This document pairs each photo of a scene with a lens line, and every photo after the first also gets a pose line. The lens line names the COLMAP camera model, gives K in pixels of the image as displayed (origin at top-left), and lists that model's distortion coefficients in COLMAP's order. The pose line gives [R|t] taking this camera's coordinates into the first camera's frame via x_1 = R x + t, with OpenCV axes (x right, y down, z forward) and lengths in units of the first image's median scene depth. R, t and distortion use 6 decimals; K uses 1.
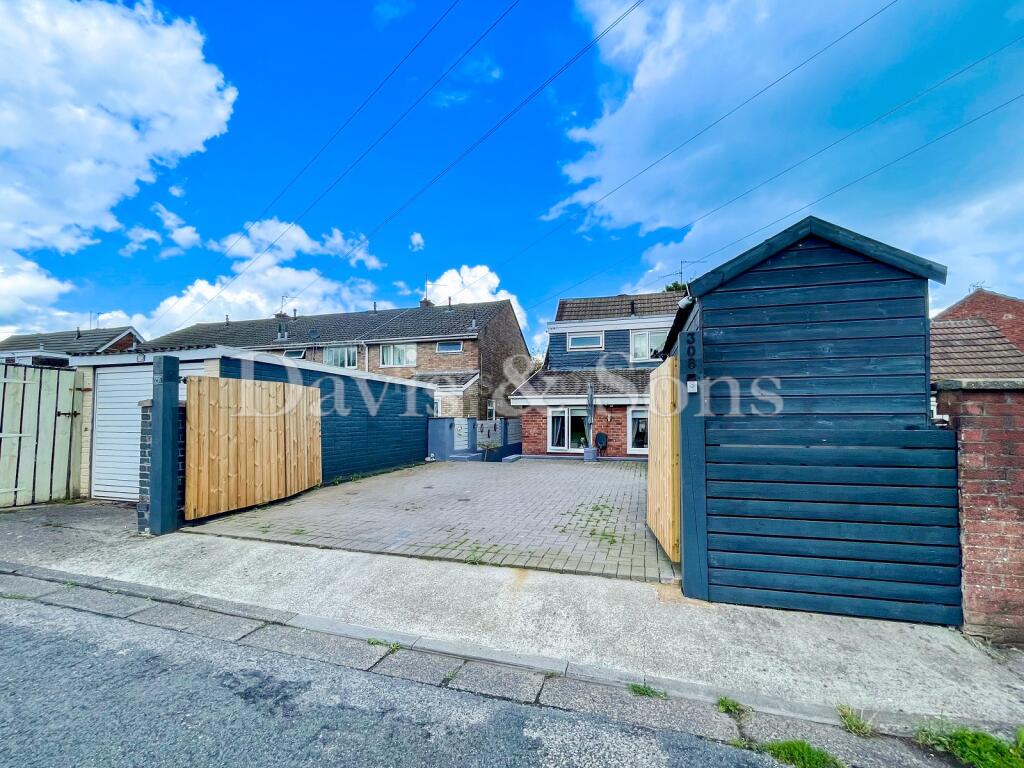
lens RADIAL K [[420.7, 0, 504.9], [0, 420.7, 392.8], [0, 0, 1]] dist [-0.003416, 0.000160]
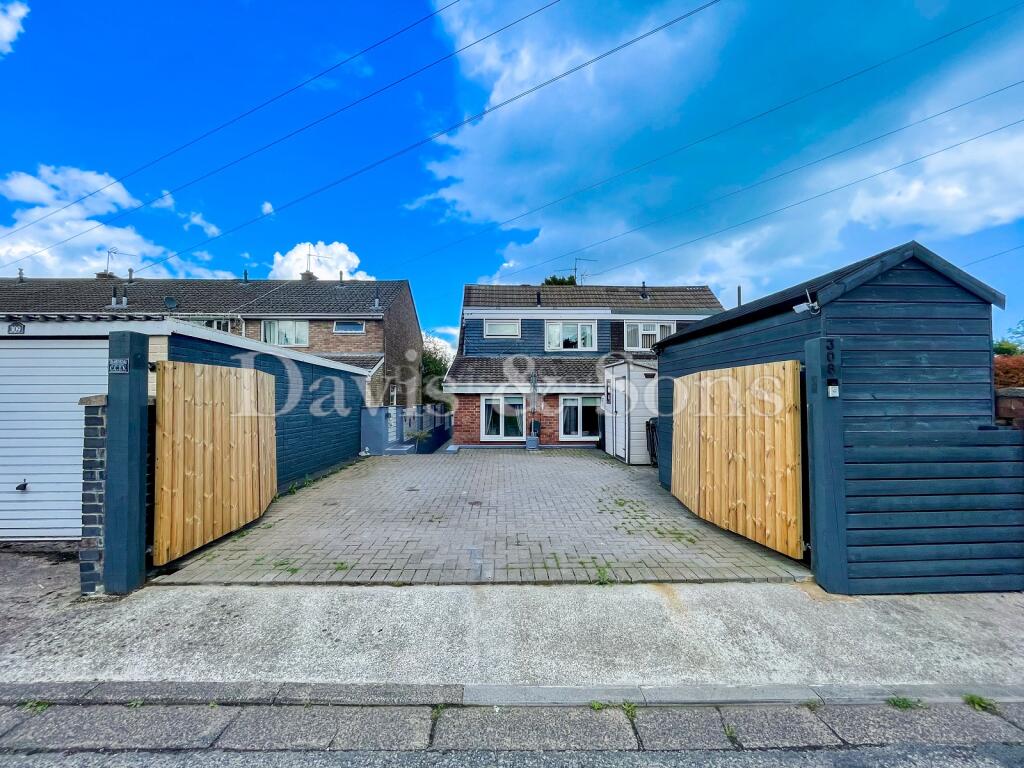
lens RADIAL K [[420.7, 0, 513.8], [0, 420.7, 378.2], [0, 0, 1]] dist [-0.003416, 0.000160]
pose [[0.955351, 0.015576, 0.295062, -0.489231], [-0.016270, 0.999868, -0.000106, -0.026467], [-0.295025, -0.004700, 0.955478, 0.186966]]
